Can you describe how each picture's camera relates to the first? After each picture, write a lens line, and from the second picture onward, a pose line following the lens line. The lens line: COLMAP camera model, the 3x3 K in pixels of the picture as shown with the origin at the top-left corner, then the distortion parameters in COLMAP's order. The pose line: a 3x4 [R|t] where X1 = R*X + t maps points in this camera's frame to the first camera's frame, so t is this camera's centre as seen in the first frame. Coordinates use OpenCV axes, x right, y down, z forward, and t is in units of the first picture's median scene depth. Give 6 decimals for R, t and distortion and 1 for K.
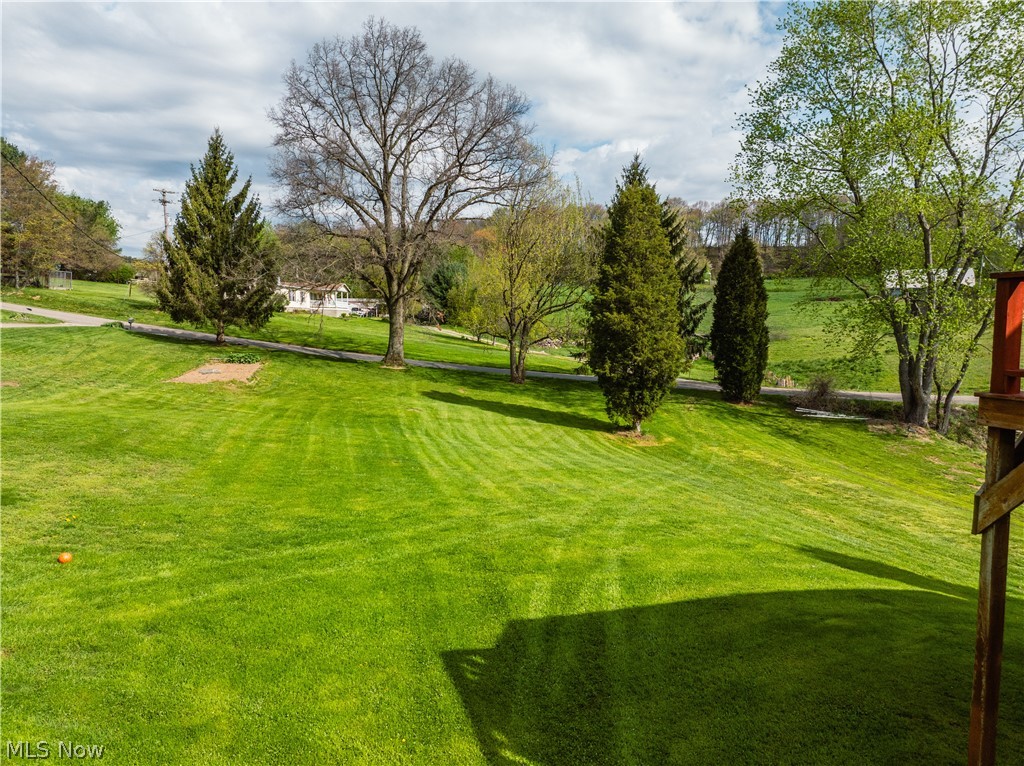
lens RADIAL K [[717.4, 0, 512.0], [0, 717.4, 383.0], [0, 0, 1]] dist [-0.022009, 0.000781]
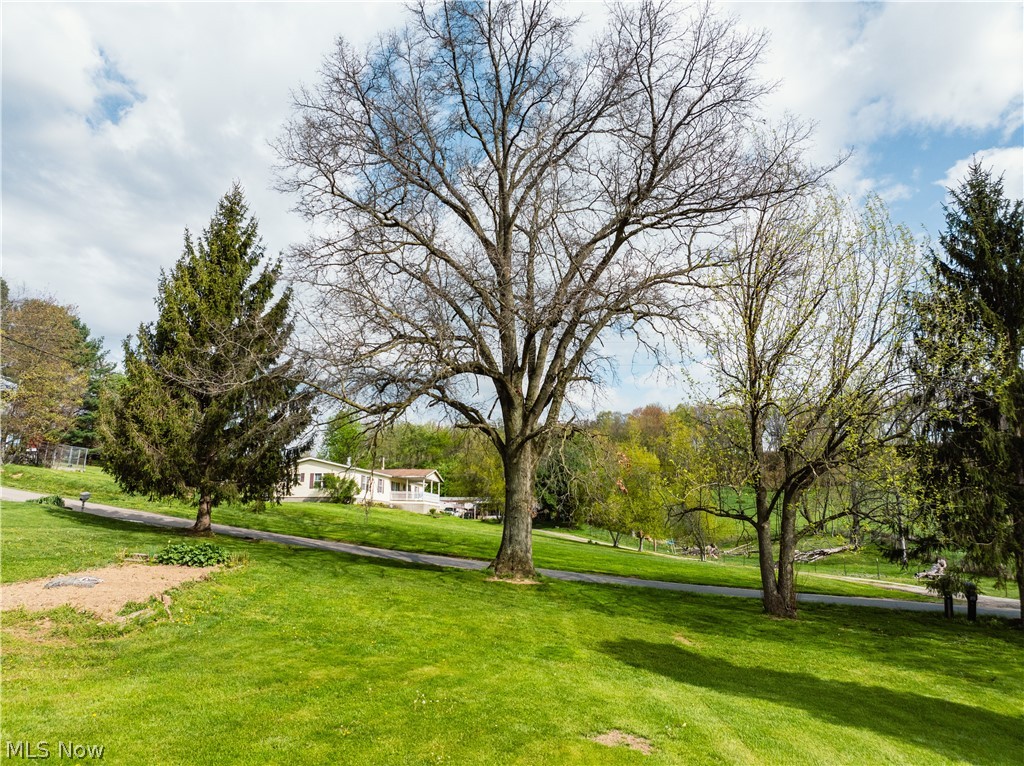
lens RADIAL K [[717.4, 0, 512.0], [0, 717.4, 383.0], [0, 0, 1]] dist [-0.022009, 0.000781]
pose [[0.991314, -0.027813, -0.128545, -0.094833], [-0.010990, 0.956448, -0.291695, -0.007809], [0.131060, 0.290574, 0.947834, 0.474352]]
